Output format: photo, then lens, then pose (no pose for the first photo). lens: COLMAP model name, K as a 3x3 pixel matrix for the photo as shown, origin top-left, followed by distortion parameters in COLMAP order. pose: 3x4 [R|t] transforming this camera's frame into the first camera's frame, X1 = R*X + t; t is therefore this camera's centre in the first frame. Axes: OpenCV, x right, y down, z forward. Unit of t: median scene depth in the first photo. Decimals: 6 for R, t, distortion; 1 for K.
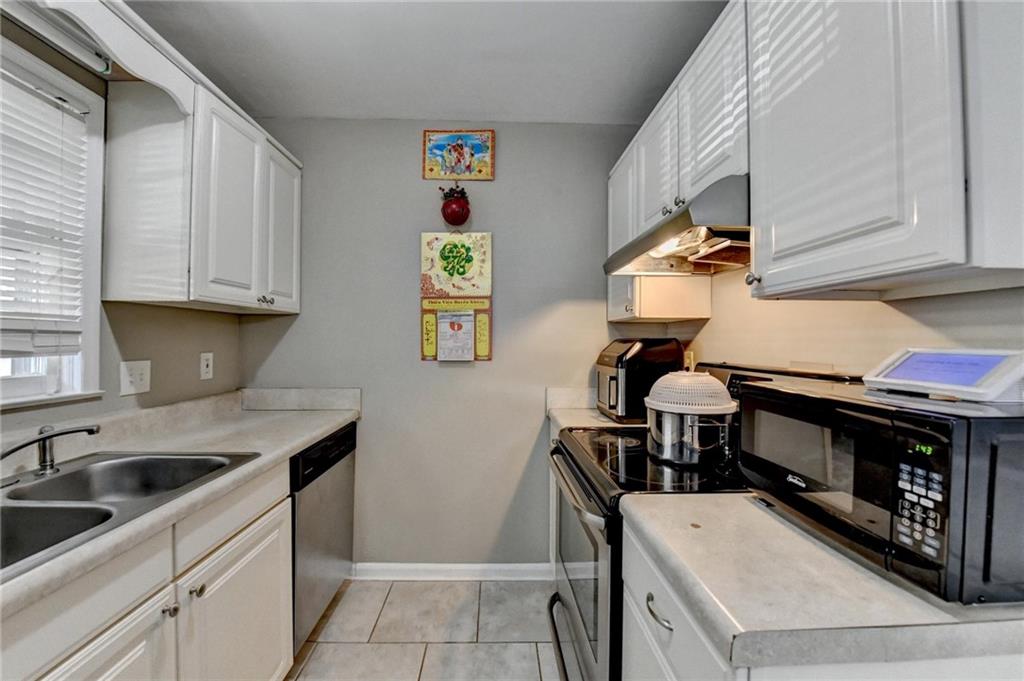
lens RADIAL K [[414.4, 0, 510.7], [0, 414.4, 338.9], [0, 0, 1]] dist [-0.018390, -0.000717]
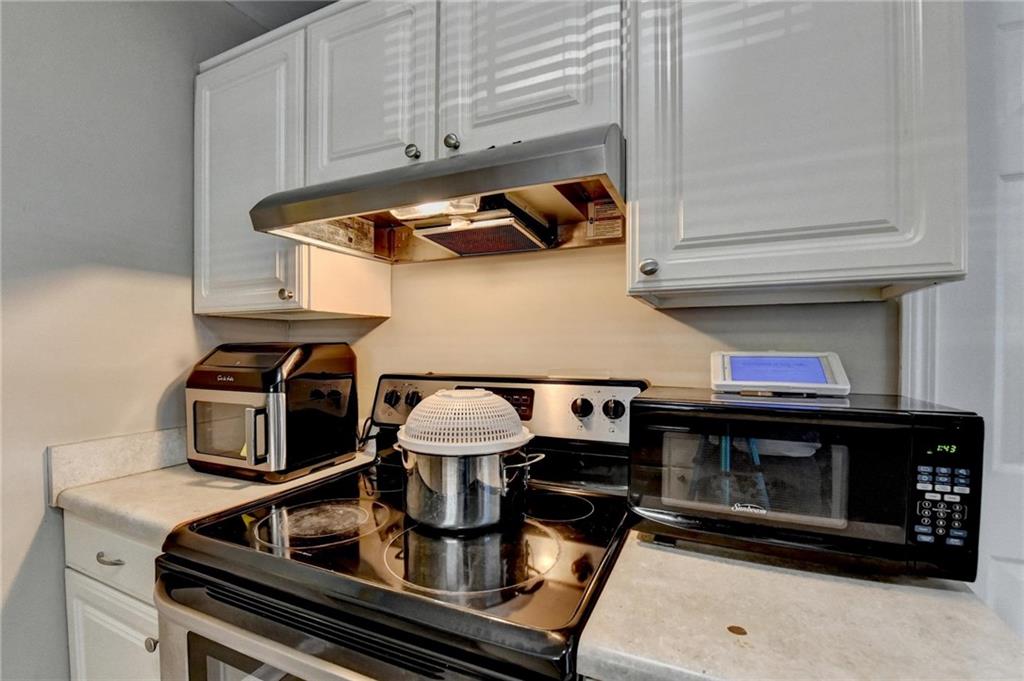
lens RADIAL K [[414.4, 0, 523.7], [0, 414.4, 352.5], [0, 0, 1]] dist [-0.018390, -0.000717]
pose [[0.440279, -0.018948, 0.897661, -0.244583], [0.000010, 0.999777, 0.021098, -0.000088], [-0.897861, -0.009280, 0.440181, 0.914044]]
